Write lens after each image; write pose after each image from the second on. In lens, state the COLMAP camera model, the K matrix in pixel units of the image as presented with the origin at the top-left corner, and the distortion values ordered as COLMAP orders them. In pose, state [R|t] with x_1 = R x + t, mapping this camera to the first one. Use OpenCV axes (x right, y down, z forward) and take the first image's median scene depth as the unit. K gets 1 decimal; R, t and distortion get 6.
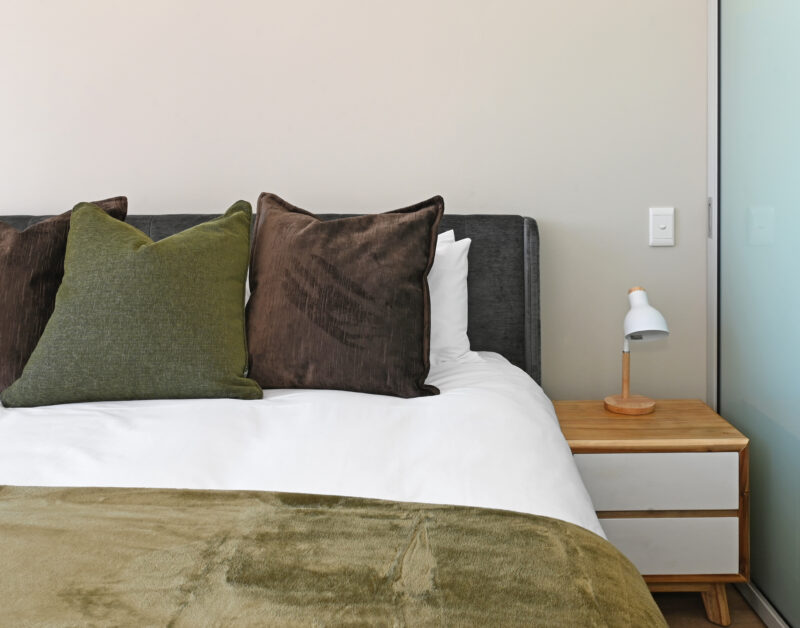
lens RADIAL K [[810.1, 0, 386.3], [0, 810.1, 253.9], [0, 0, 1]] dist [-0.005939, 0.000000]
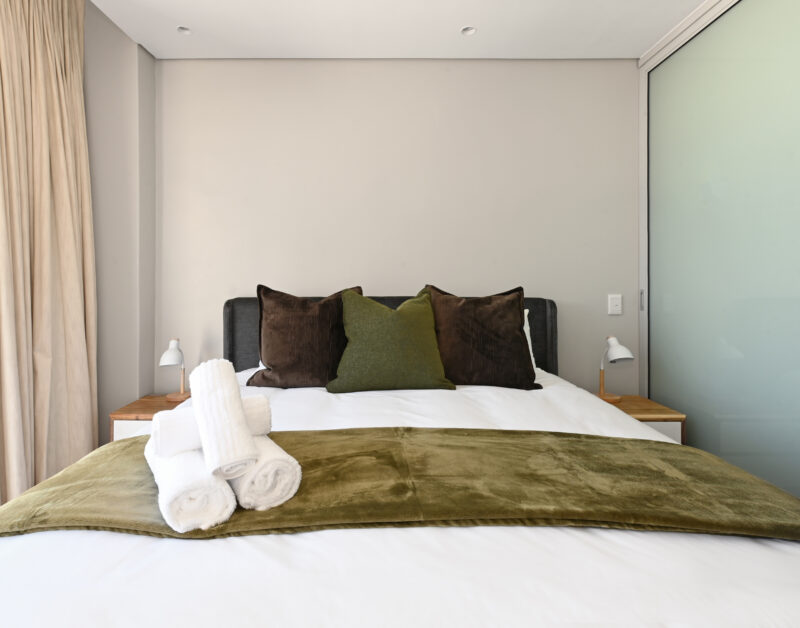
lens RADIAL K [[431.9, 0, 363.7], [0, 431.9, 295.3], [0, 0, 1]] dist [0.009392, -0.006829]
pose [[0.999975, 0.004235, -0.005596, -0.349840], [-0.004594, 0.997824, -0.065774, 0.020891], [0.005305, 0.065798, 0.997819, -0.047526]]
